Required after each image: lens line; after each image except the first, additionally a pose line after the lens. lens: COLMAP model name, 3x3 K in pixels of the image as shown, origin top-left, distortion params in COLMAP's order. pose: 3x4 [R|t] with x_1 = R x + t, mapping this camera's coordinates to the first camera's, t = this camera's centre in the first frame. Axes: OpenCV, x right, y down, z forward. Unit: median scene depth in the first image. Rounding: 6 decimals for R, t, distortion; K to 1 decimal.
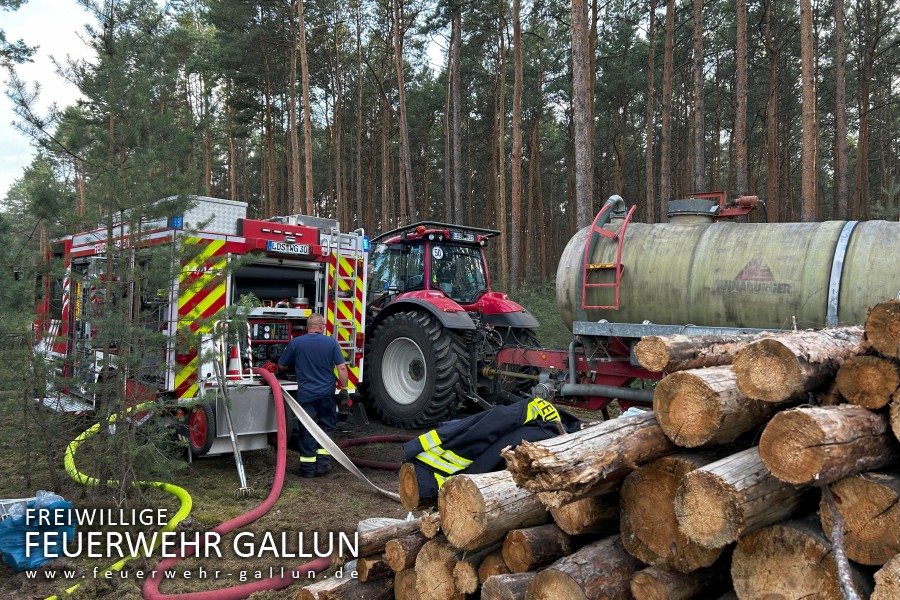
lens RADIAL K [[666.6, 0, 450.1], [0, 666.6, 298.4], [0, 0, 1]] dist [0.003898, 0.000481]
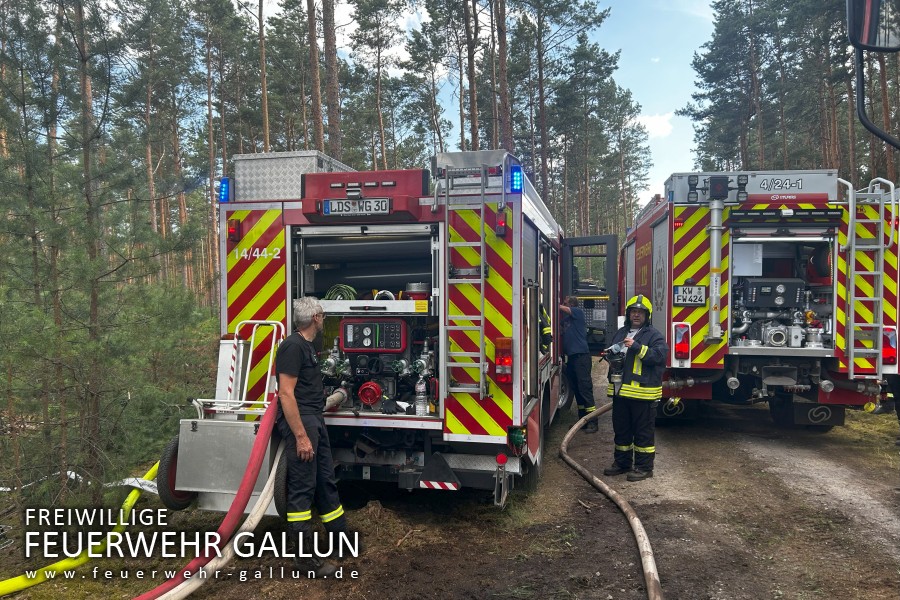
lens RADIAL K [[666.6, 0, 450.1], [0, 666.6, 305.0], [0, 0, 1]] dist [0.003898, 0.000481]
pose [[0.552442, -0.027742, -0.833090, 0.330752], [0.044683, 0.998995, -0.003636, 0.024578], [0.832353, -0.035216, 0.553126, 0.692313]]
